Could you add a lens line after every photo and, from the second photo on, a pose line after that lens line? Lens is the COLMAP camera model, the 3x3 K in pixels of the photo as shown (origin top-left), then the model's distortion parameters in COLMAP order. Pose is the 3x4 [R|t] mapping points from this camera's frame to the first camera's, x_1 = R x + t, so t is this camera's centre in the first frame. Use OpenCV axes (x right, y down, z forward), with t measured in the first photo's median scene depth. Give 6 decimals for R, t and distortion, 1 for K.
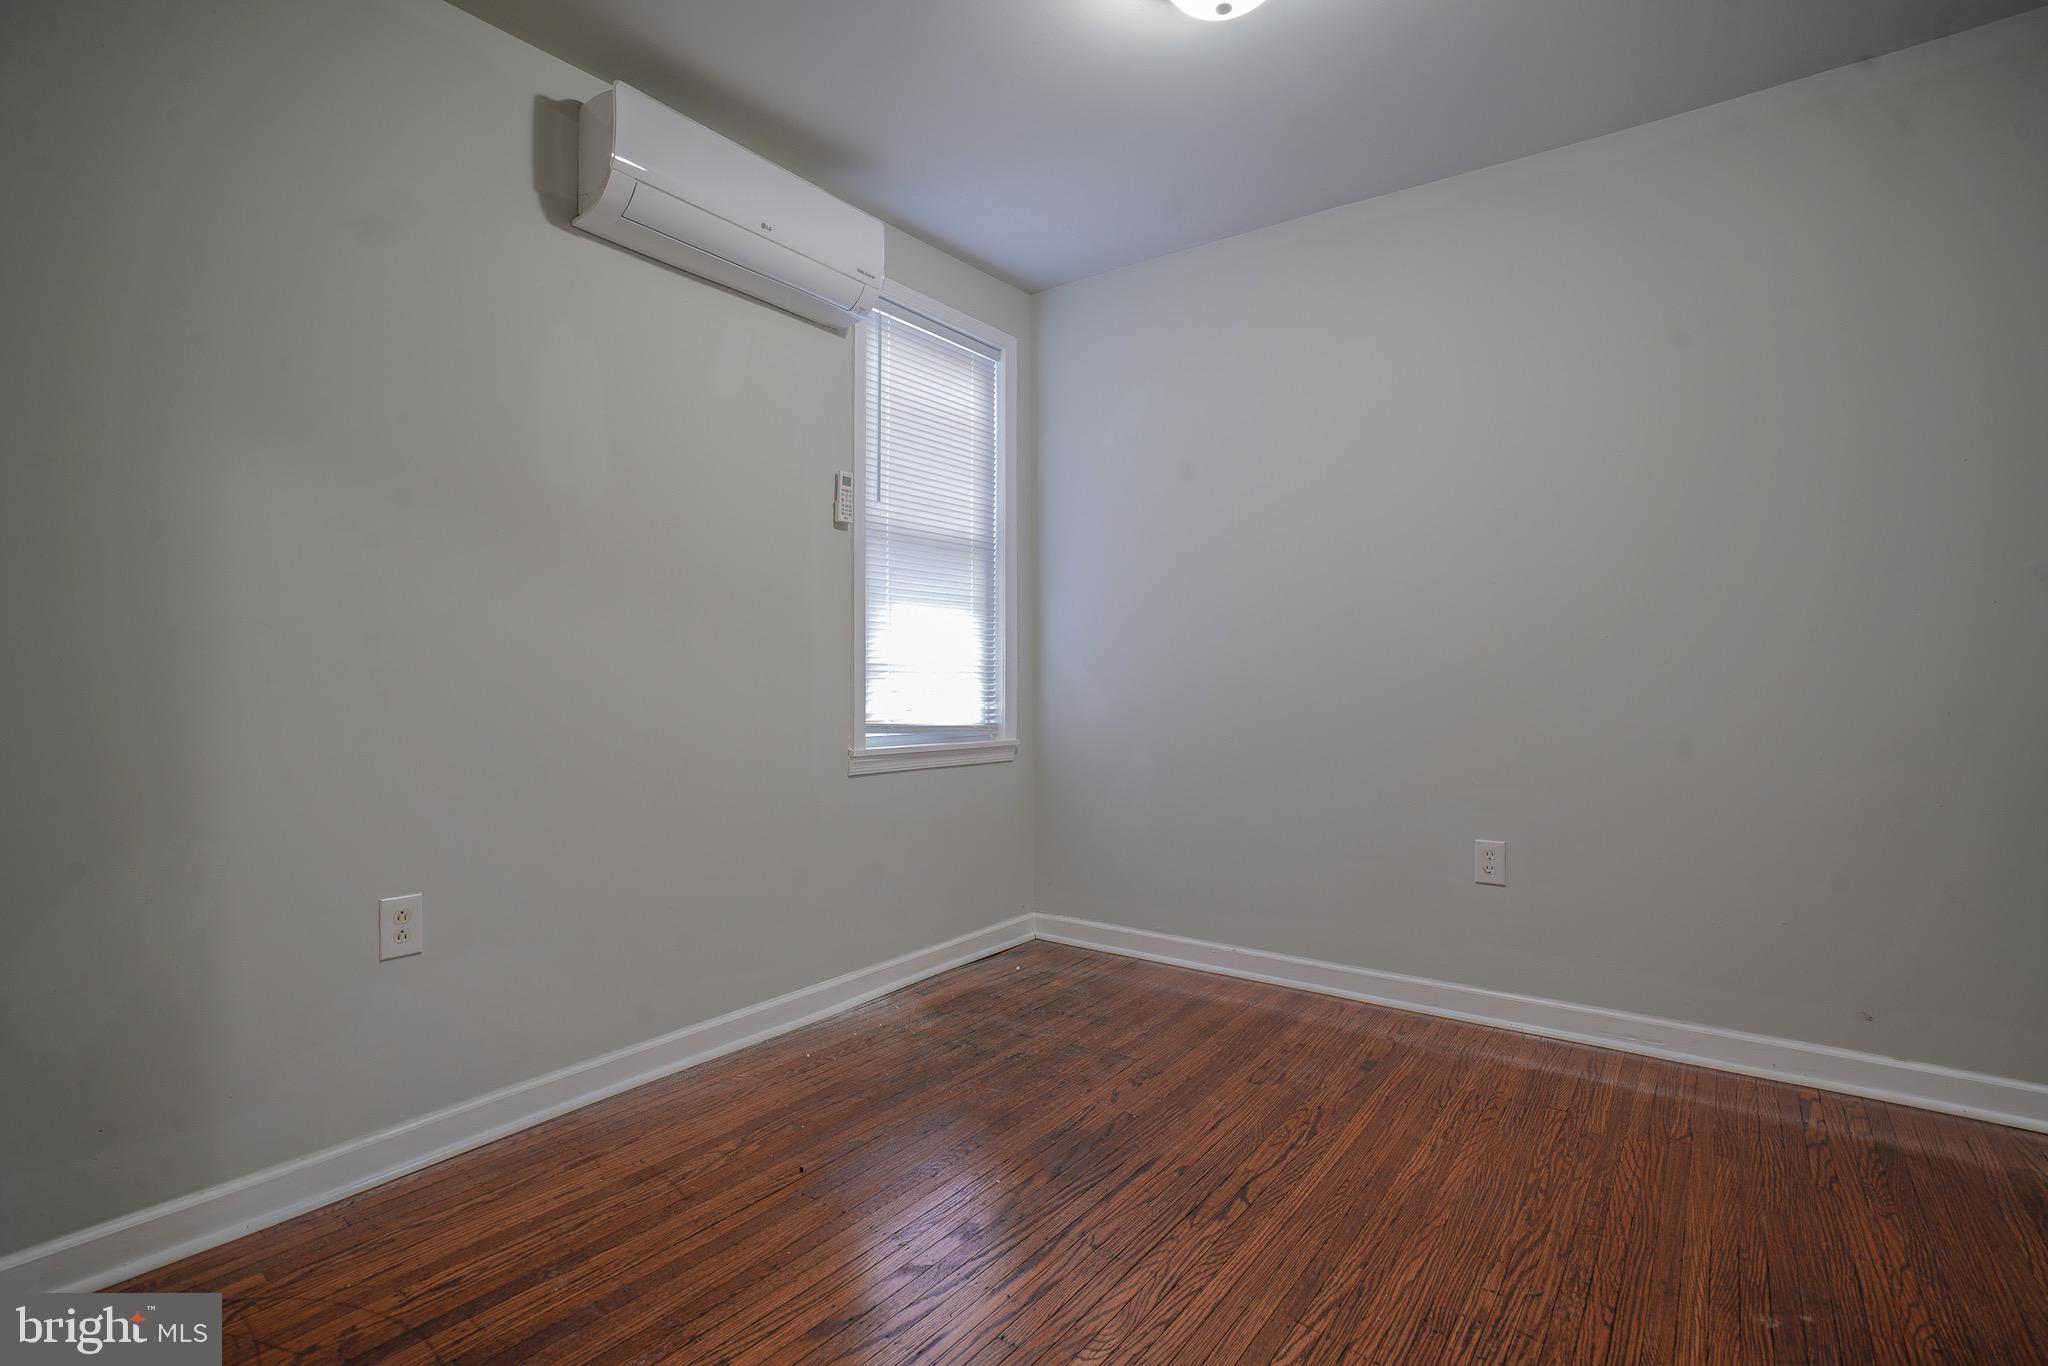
lens RADIAL K [[952.8, 0, 1013.0], [0, 952.8, 684.7], [0, 0, 1]] dist [-0.063396, 0.025900]
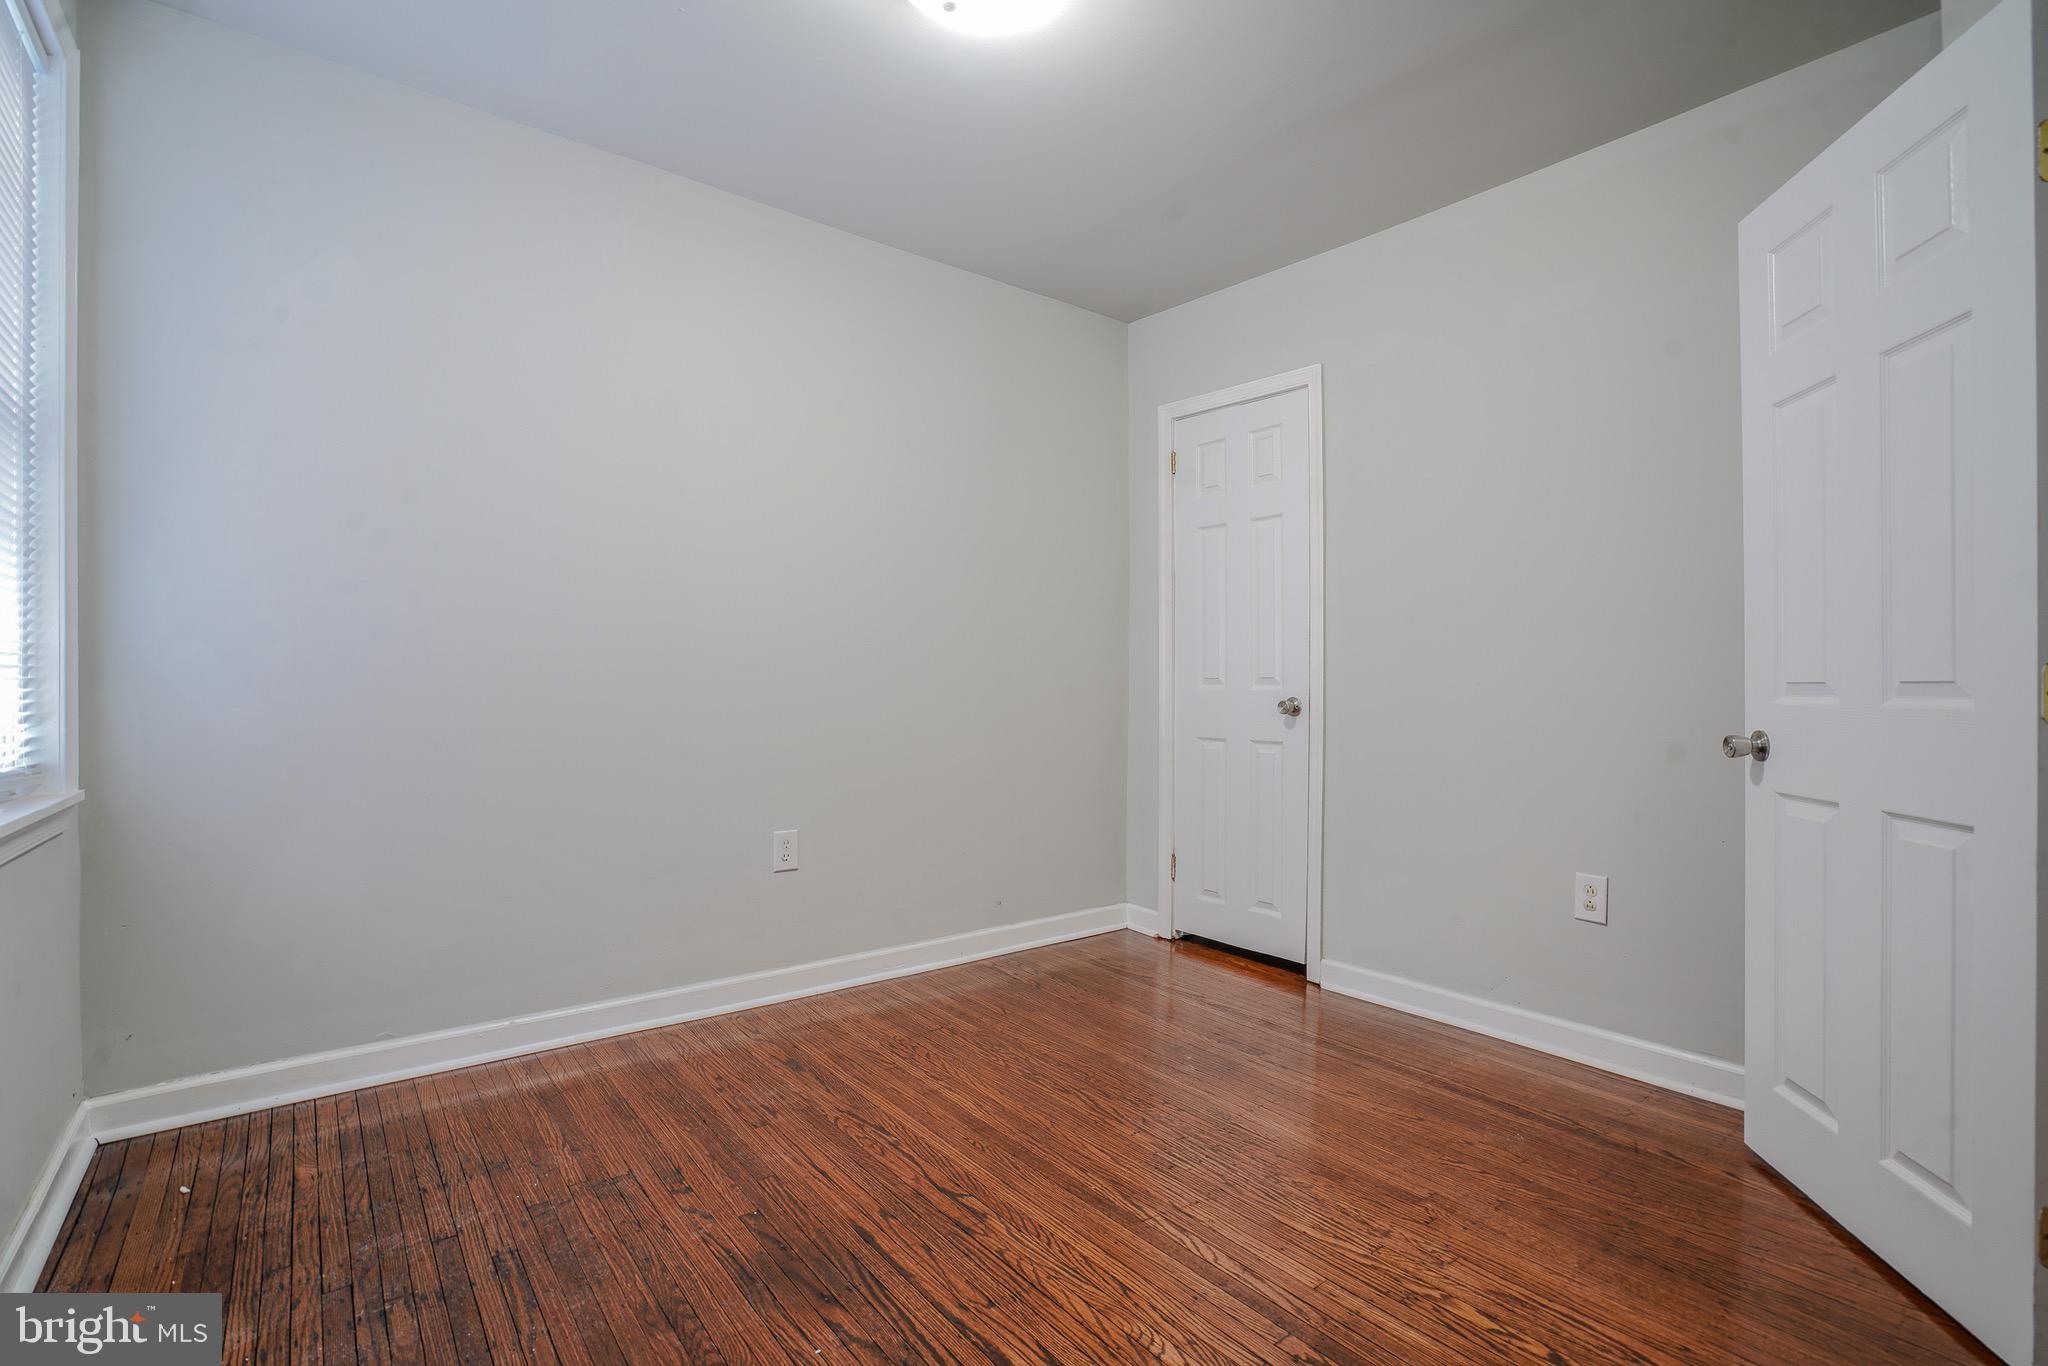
lens RADIAL K [[952.8, 0, 1013.0], [0, 952.8, 684.7], [0, 0, 1]] dist [-0.063396, 0.025900]
pose [[0.251527, -0.000590, 0.967850, -0.537562], [0.002903, 0.999996, -0.000144, -0.002166], [-0.967846, 0.002846, 0.251528, 0.512363]]
